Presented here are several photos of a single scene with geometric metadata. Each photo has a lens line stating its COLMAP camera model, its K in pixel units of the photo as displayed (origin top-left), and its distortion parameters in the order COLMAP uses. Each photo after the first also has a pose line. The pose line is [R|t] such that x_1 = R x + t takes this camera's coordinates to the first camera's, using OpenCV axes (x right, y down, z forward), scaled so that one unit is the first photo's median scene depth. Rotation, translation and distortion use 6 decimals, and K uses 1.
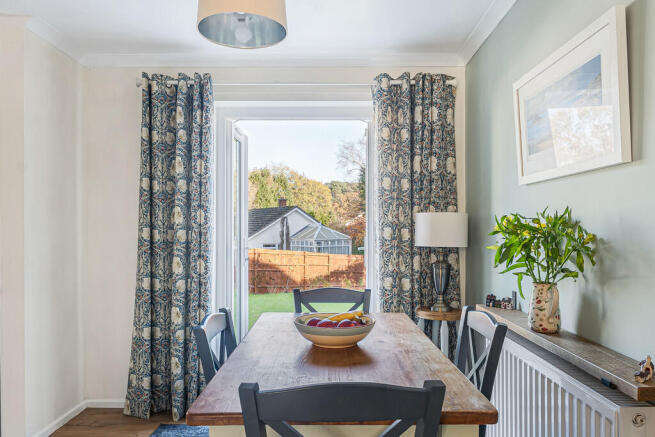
lens RADIAL K [[451.5, 0, 329.4], [0, 451.5, 219.7], [0, 0, 1]] dist [-0.004690, 0.000272]
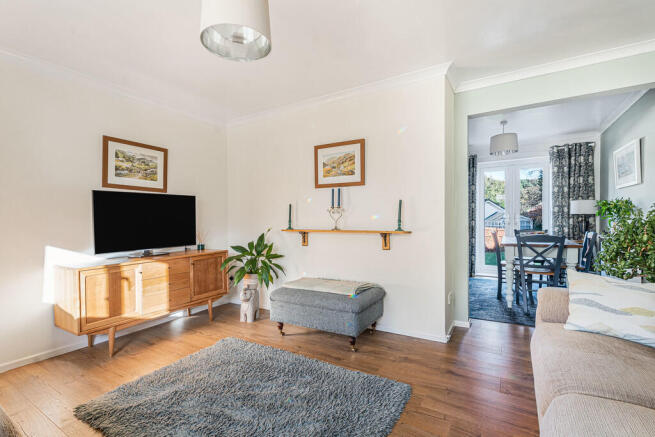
lens RADIAL K [[298.9, 0, 321.4], [0, 298.9, 225.7], [0, 0, 1]] dist [0.003178, 0.000593]
pose [[0.847358, 0.002934, -0.531014, -0.092792], [0.023520, 0.998796, 0.043050, 0.018397], [0.530501, -0.048968, 0.846269, -1.099322]]
